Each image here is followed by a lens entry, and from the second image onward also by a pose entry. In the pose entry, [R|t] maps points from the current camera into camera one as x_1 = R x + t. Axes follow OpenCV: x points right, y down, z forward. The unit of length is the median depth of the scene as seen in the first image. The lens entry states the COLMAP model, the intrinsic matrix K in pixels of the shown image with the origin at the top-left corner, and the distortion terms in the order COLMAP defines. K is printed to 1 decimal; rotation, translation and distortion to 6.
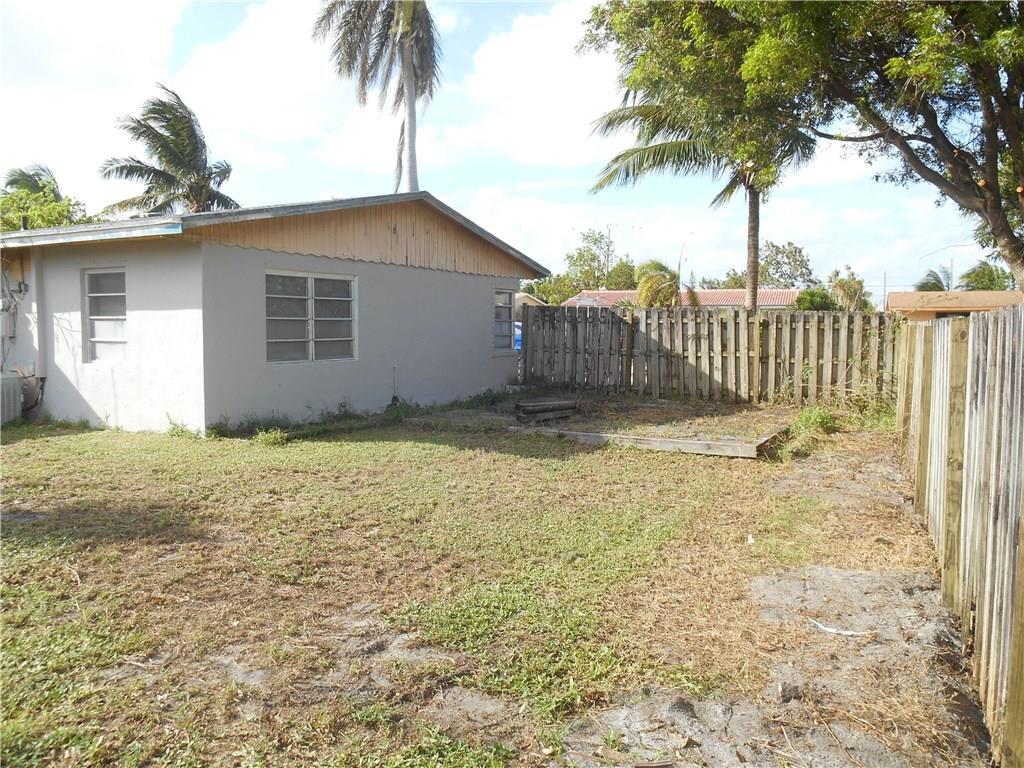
lens RADIAL K [[788.2, 0, 514.3], [0, 788.2, 377.1], [0, 0, 1]] dist [-0.029885, 0.018648]
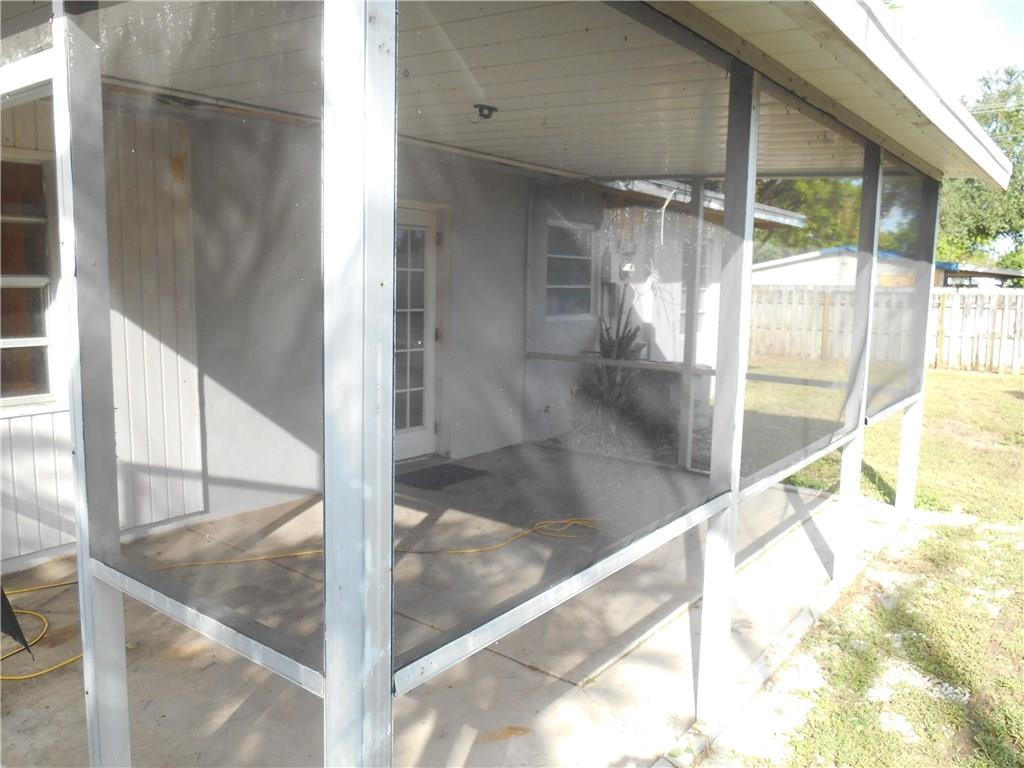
lens RADIAL K [[774.5, 0, 512.0], [0, 774.5, 384.0], [0, 0, 1]] dist [-0.003622, 0.002020]
pose [[0.131160, -0.130279, 0.982764, -2.491255], [0.050161, 0.990930, 0.124667, -0.148241], [-0.990091, 0.032945, 0.136505, 1.792737]]
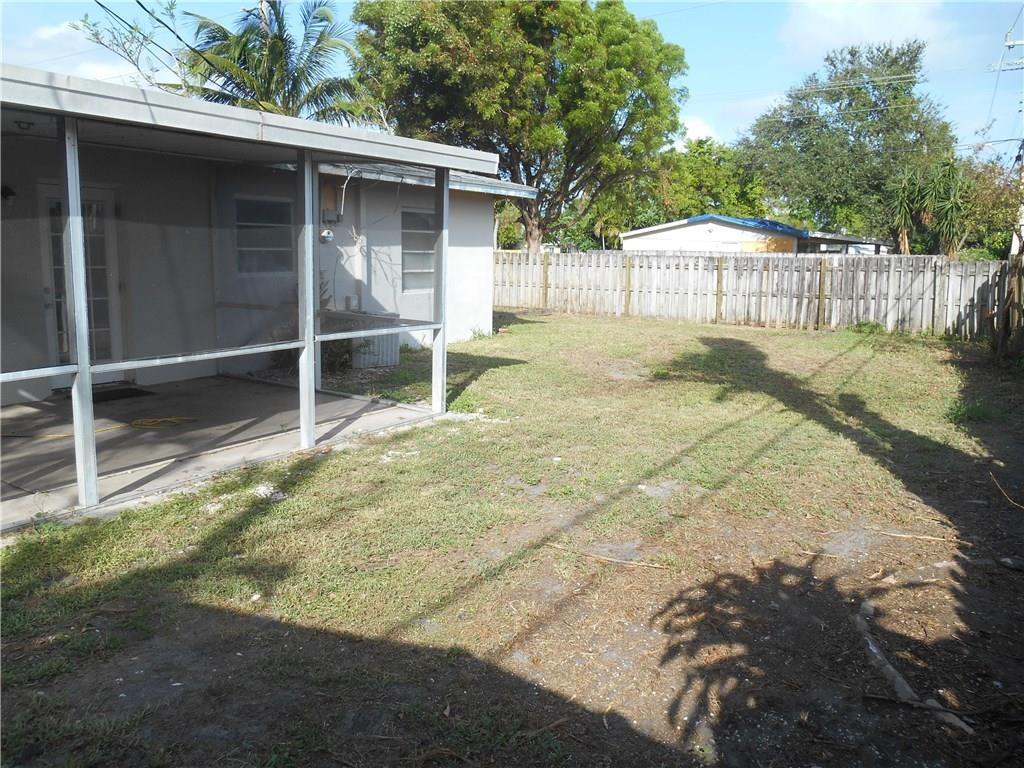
lens RADIAL K [[788.2, 0, 514.3], [0, 788.2, 377.1], [0, 0, 1]] dist [-0.029885, 0.018648]
pose [[0.082097, -0.158982, 0.983862, -2.756830], [0.053728, 0.986465, 0.154919, -0.107807], [-0.995175, 0.040142, 0.089528, 1.249854]]
